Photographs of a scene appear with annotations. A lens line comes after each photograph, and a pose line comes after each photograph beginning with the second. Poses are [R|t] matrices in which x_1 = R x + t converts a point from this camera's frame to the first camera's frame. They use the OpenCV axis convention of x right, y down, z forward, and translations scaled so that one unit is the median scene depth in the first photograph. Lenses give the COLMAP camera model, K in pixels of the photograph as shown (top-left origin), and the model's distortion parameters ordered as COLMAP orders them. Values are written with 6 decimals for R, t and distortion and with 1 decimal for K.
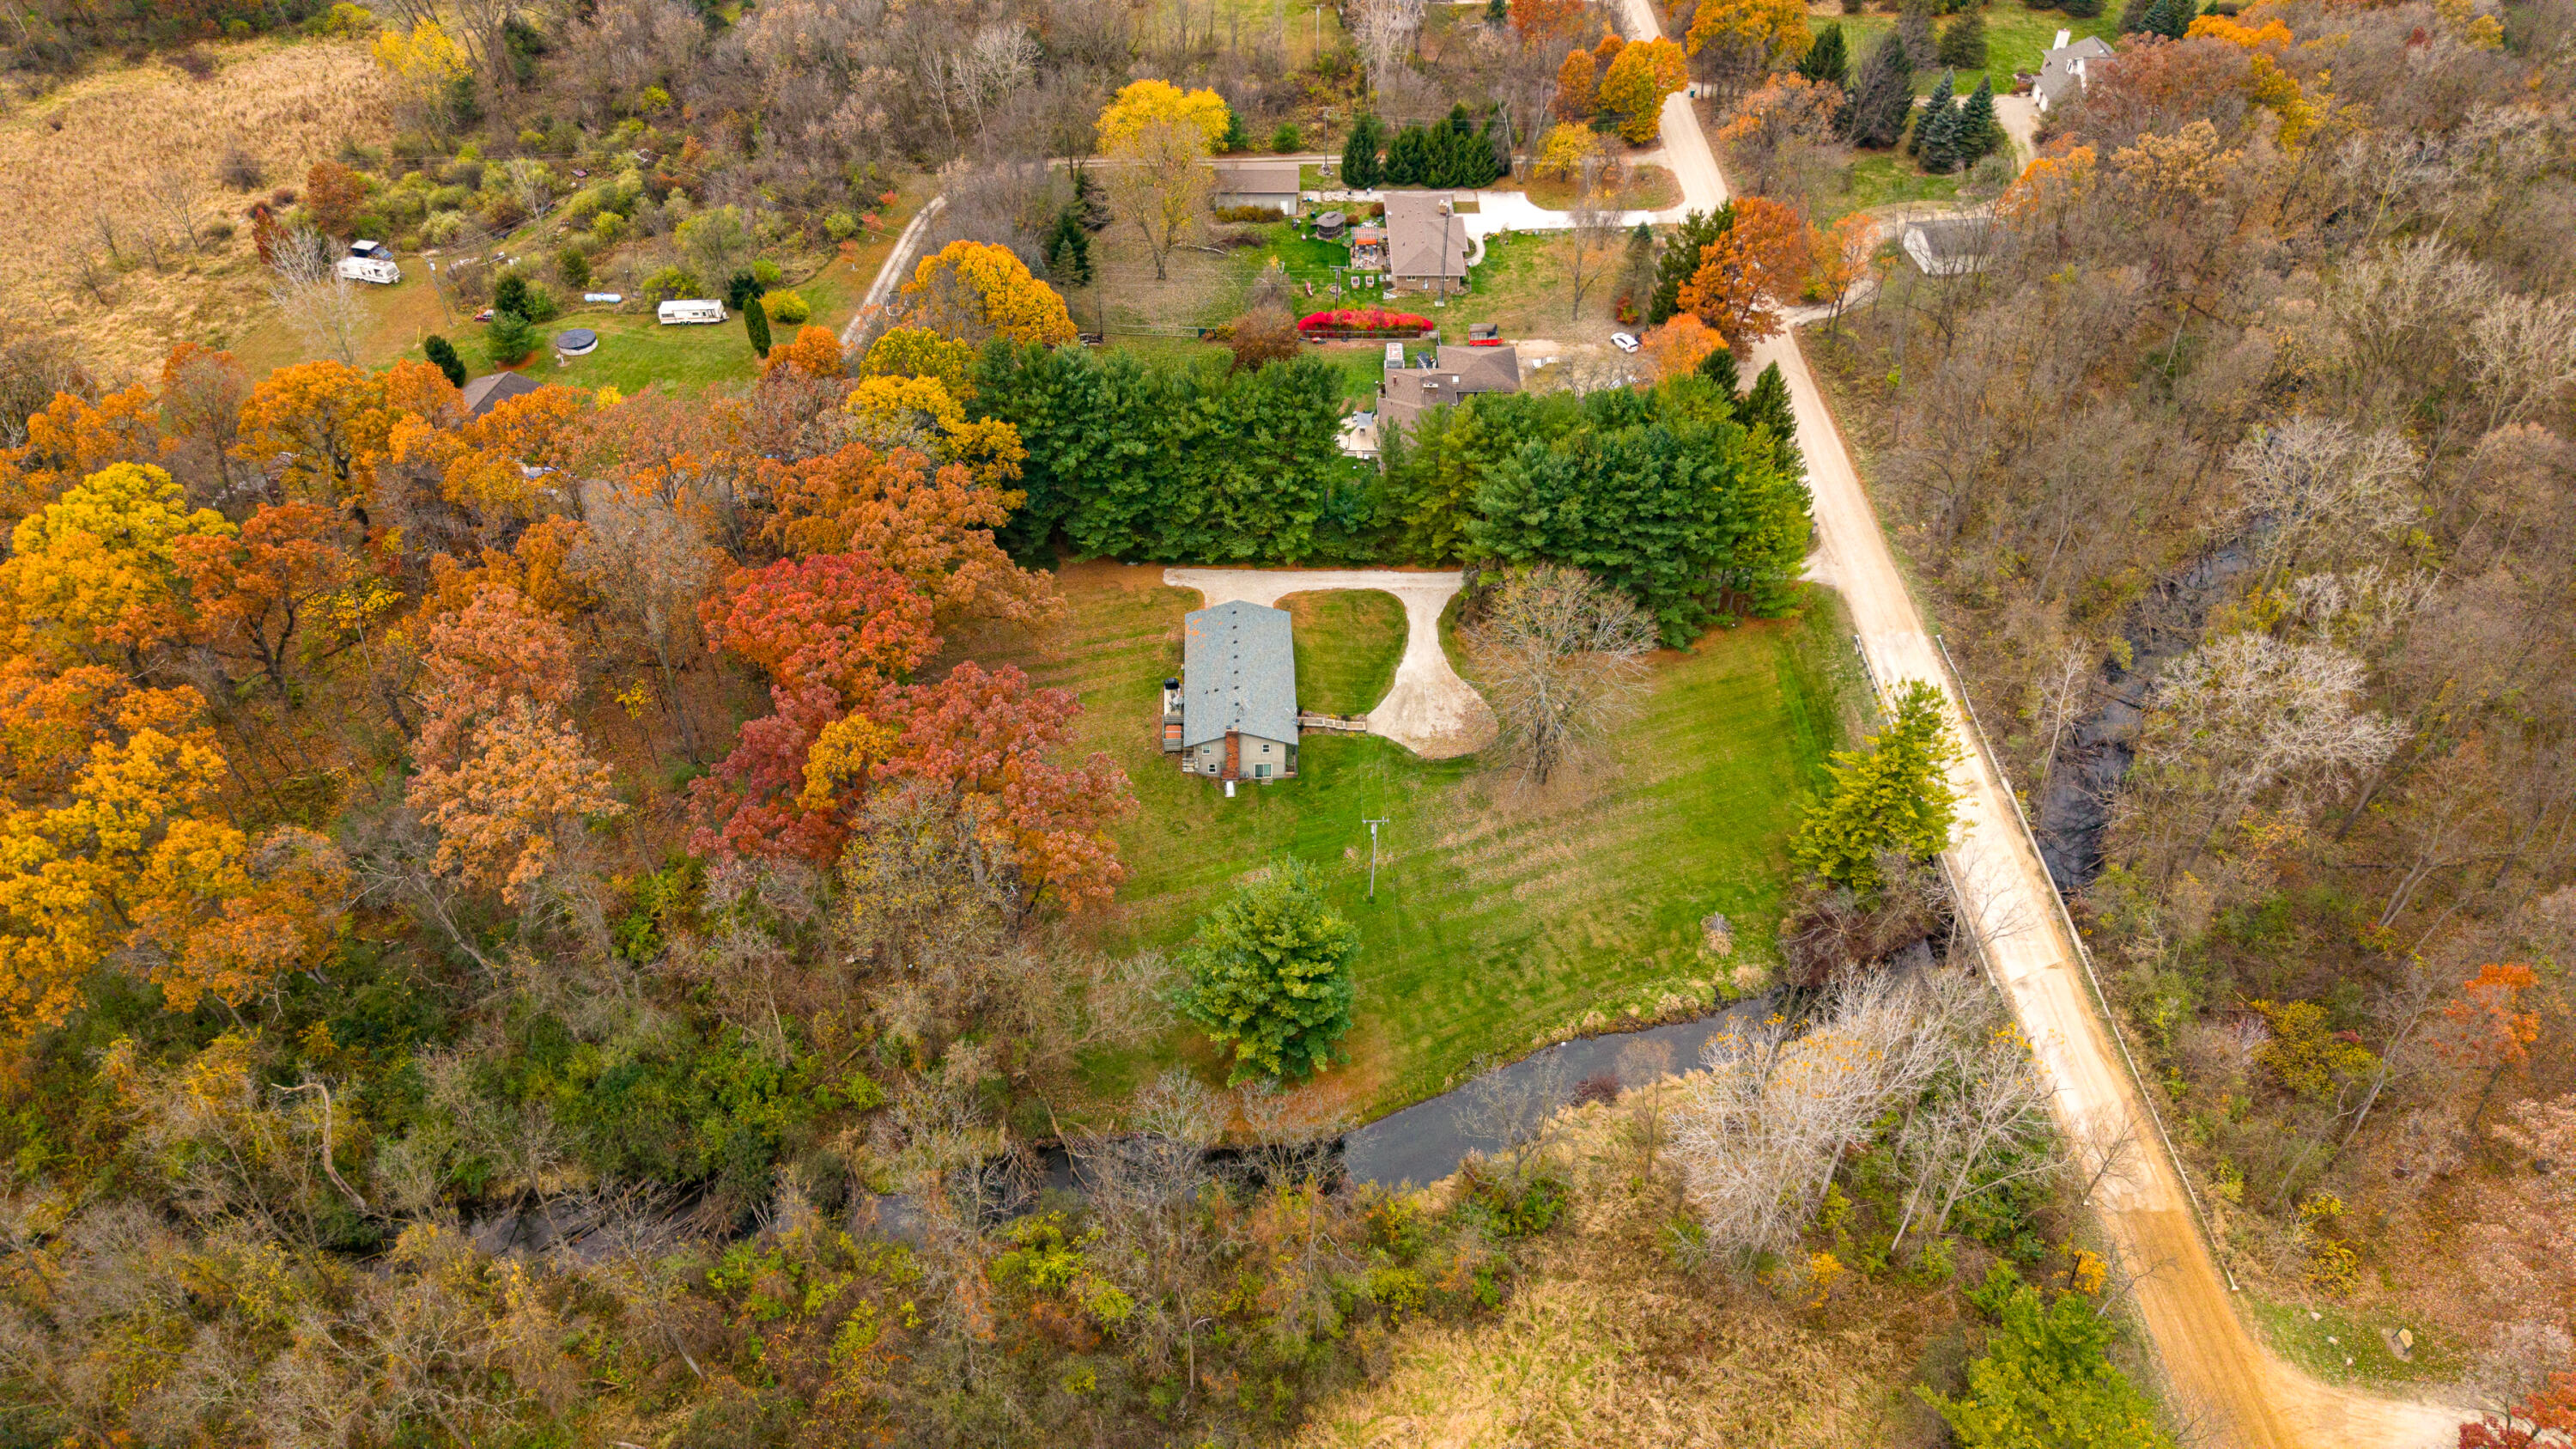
lens RADIAL K [[1720.9, 0, 1279.6], [0, 1720.9, 763.7], [0, 0, 1]] dist [-0.001832, 0.000832]
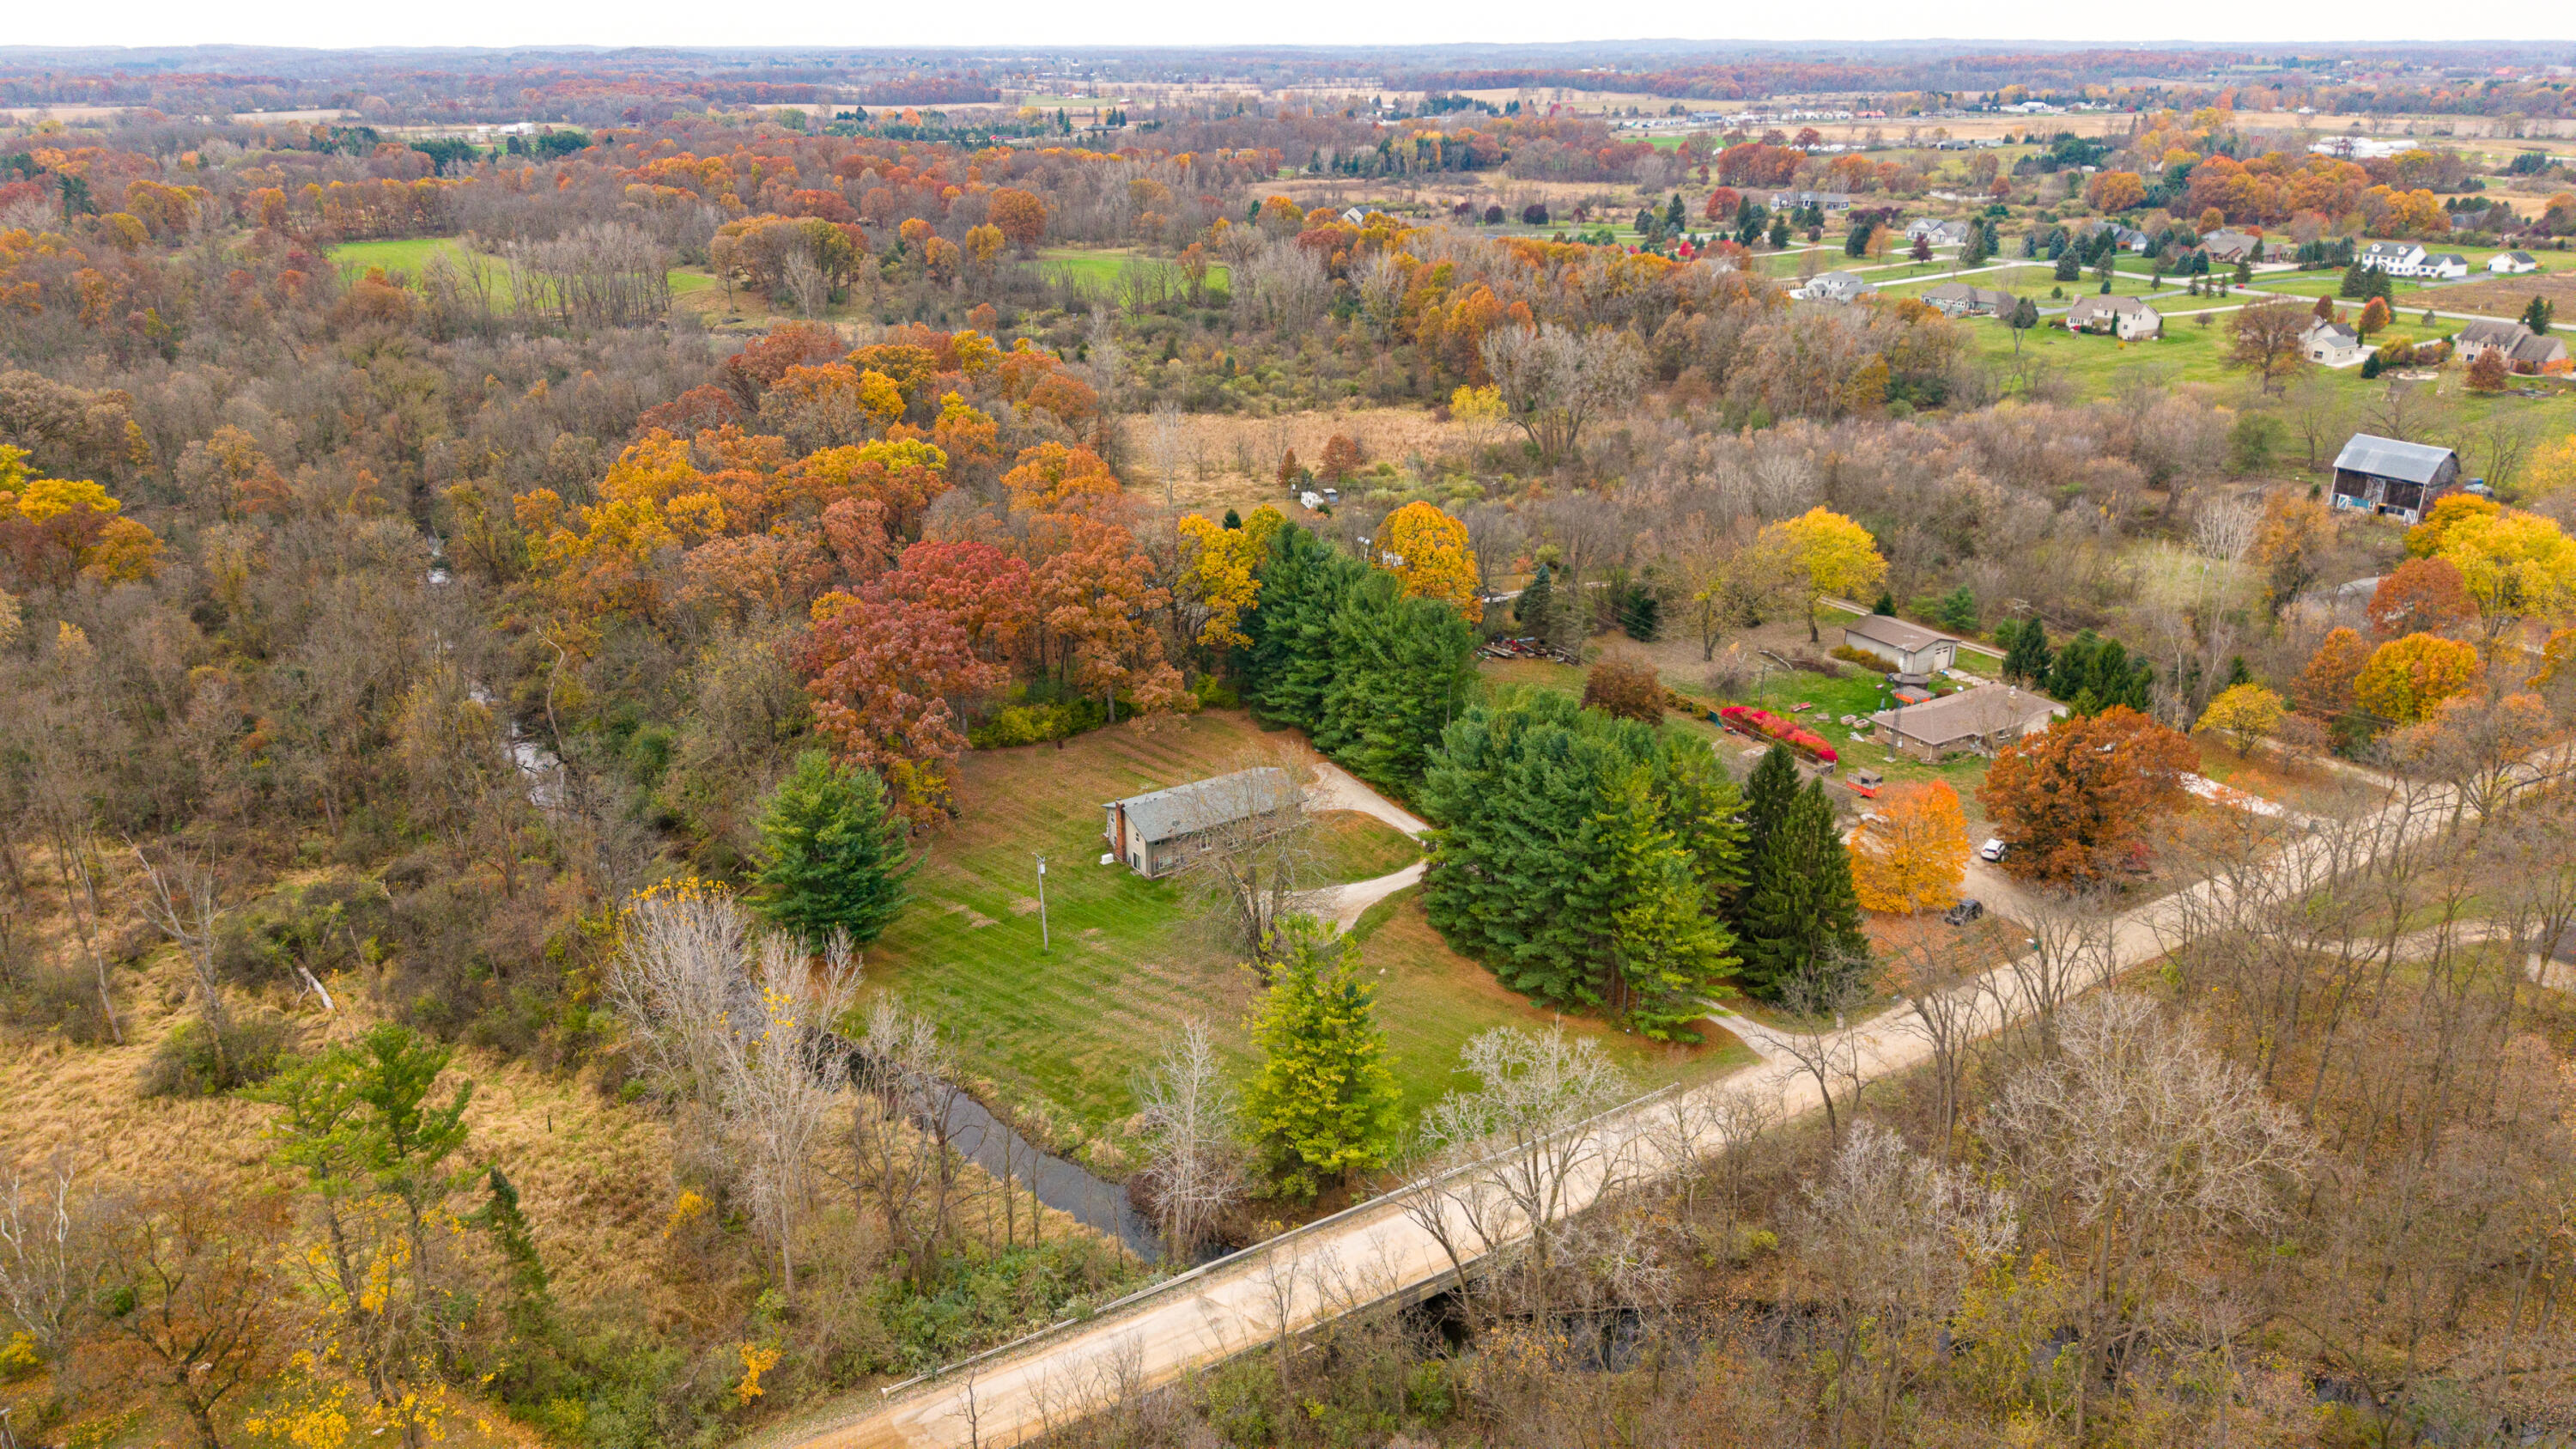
lens RADIAL K [[1790.9, 0, 1299.7], [0, 1790.9, 715.4], [0, 0, 1]] dist [0.051783, -0.064679]
pose [[0.512893, 0.294832, -0.806235, 0.839304], [-0.594872, 0.799187, -0.086179, -0.031685], [0.618924, 0.523807, 0.585285, 0.324235]]
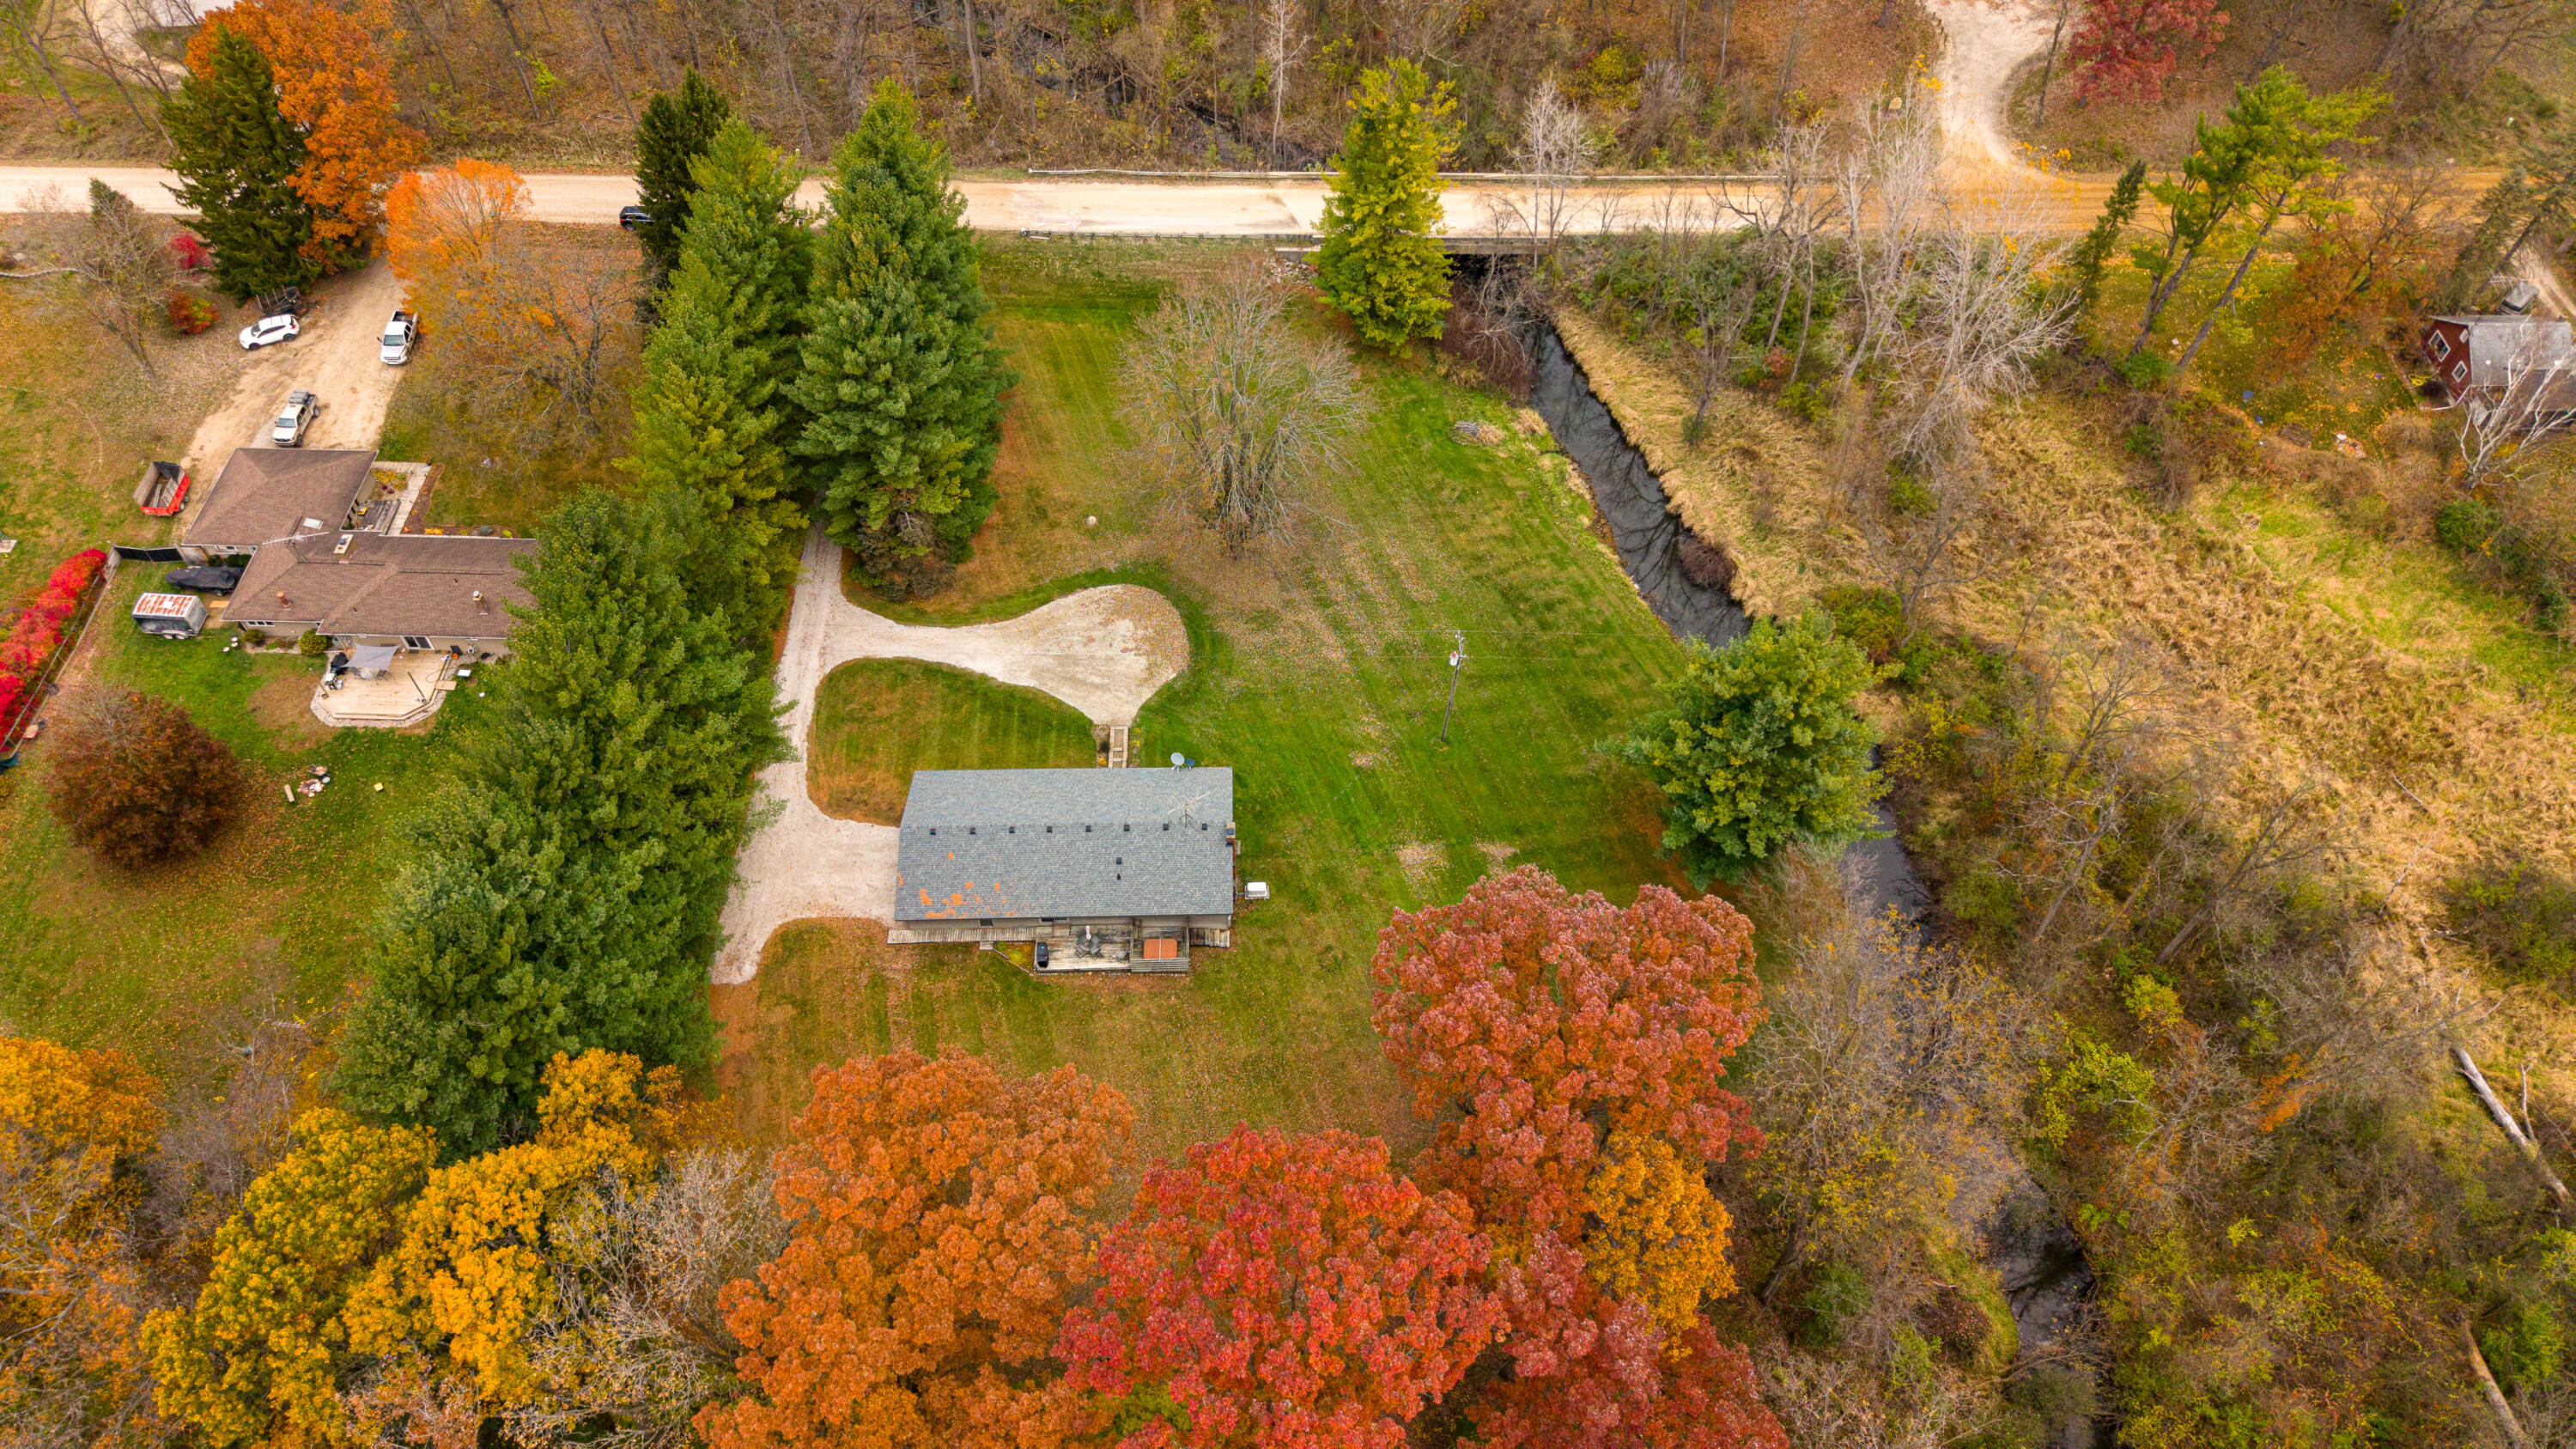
lens RADIAL K [[1720.9, 0, 1279.6], [0, 1720.9, 763.7], [0, 0, 1]] dist [-0.001832, 0.000832]
pose [[0.022057, -0.806970, 0.590180, -0.336347], [0.701121, 0.433312, 0.566277, -0.331912], [-0.712701, 0.401297, 0.575342, 0.541564]]
